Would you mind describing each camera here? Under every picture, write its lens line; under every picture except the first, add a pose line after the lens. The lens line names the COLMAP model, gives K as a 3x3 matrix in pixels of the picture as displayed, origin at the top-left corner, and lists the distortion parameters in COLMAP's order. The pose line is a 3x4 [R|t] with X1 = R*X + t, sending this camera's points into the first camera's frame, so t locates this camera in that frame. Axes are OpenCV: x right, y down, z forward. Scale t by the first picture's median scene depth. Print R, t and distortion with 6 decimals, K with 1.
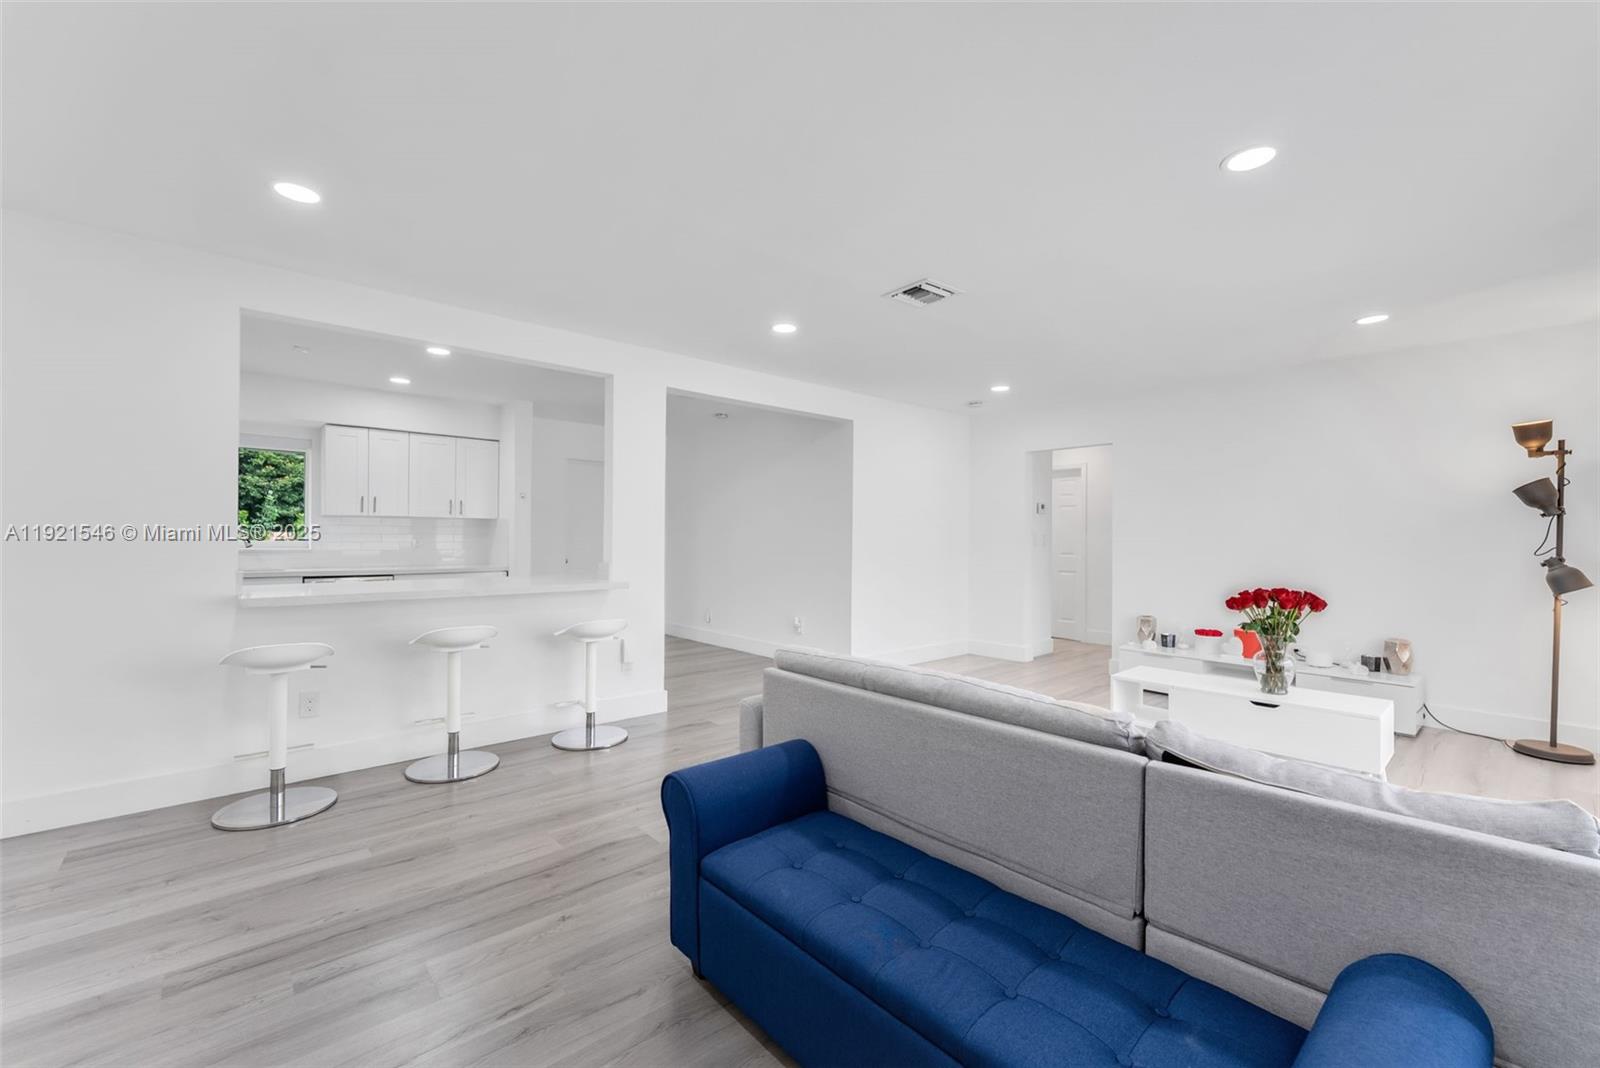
lens RADIAL K [[649.9, 0, 800.0], [0, 649.9, 534.0], [0, 0, 1]] dist [-0.000779, -0.000131]
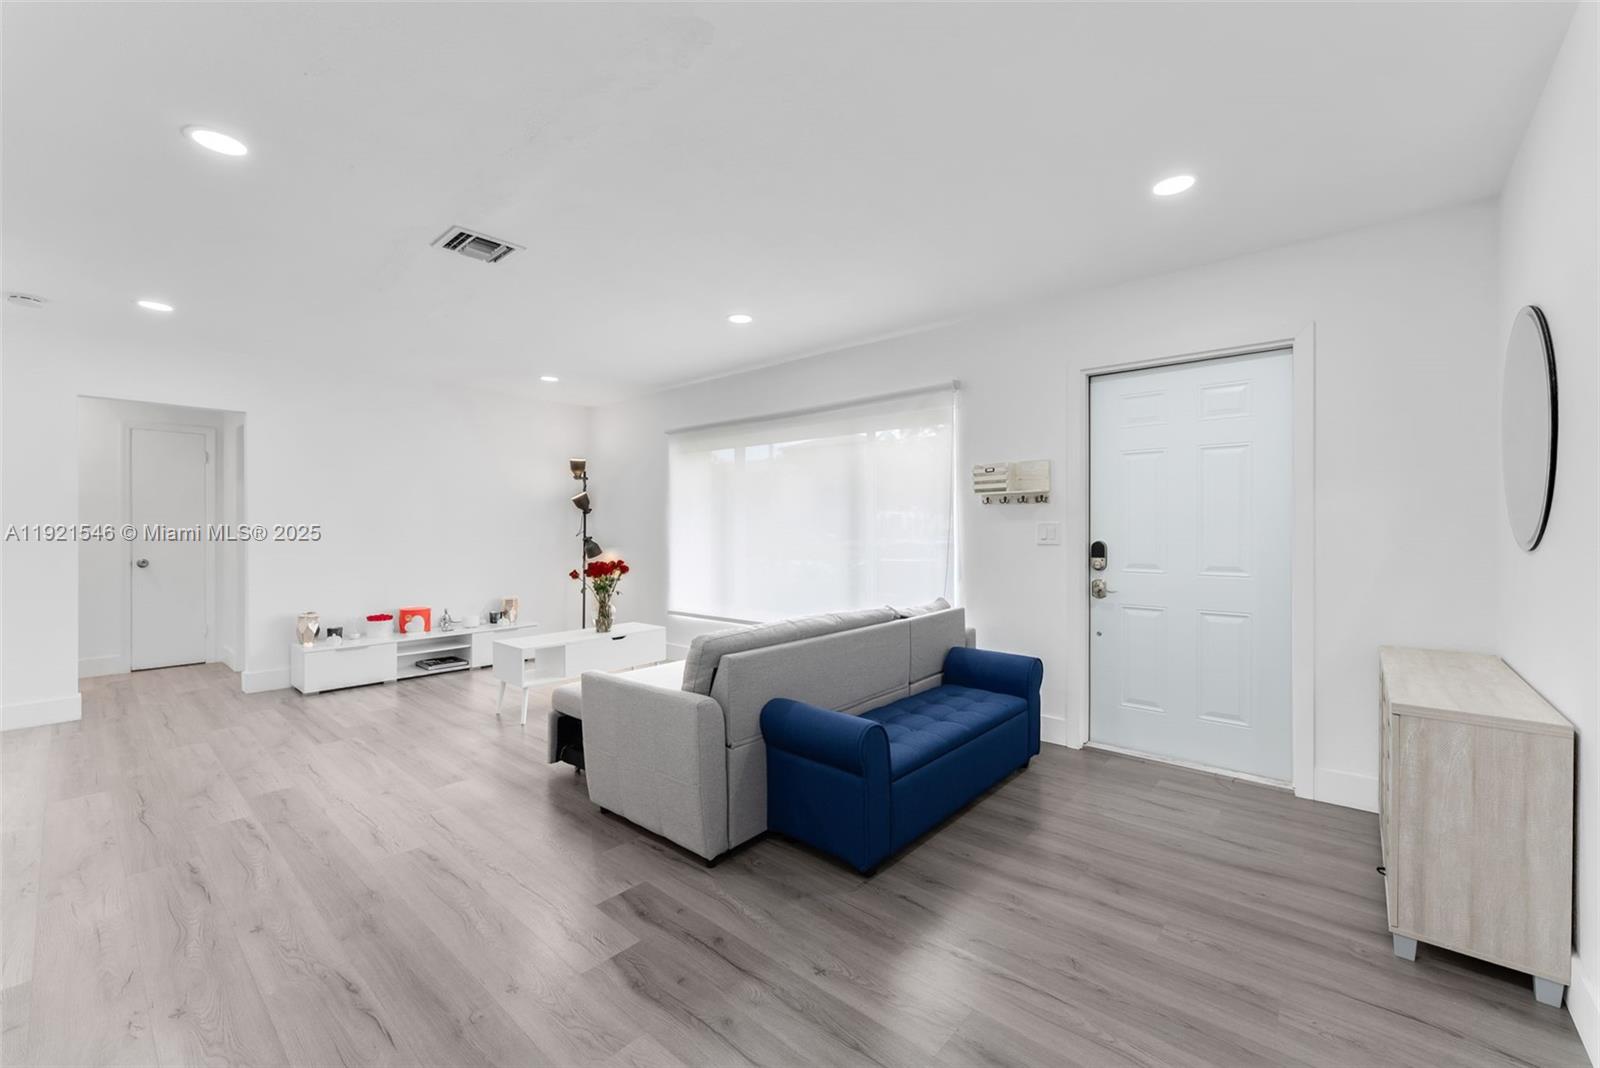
lens RADIAL K [[649.9, 0, 800.0], [0, 649.9, 534.0], [0, 0, 1]] dist [-0.000779, -0.000131]
pose [[-0.132704, -0.011073, 0.991094, -0.735599], [-0.007255, 0.999922, 0.010200, 0.002996], [-0.991129, -0.005836, -0.132774, 0.699060]]
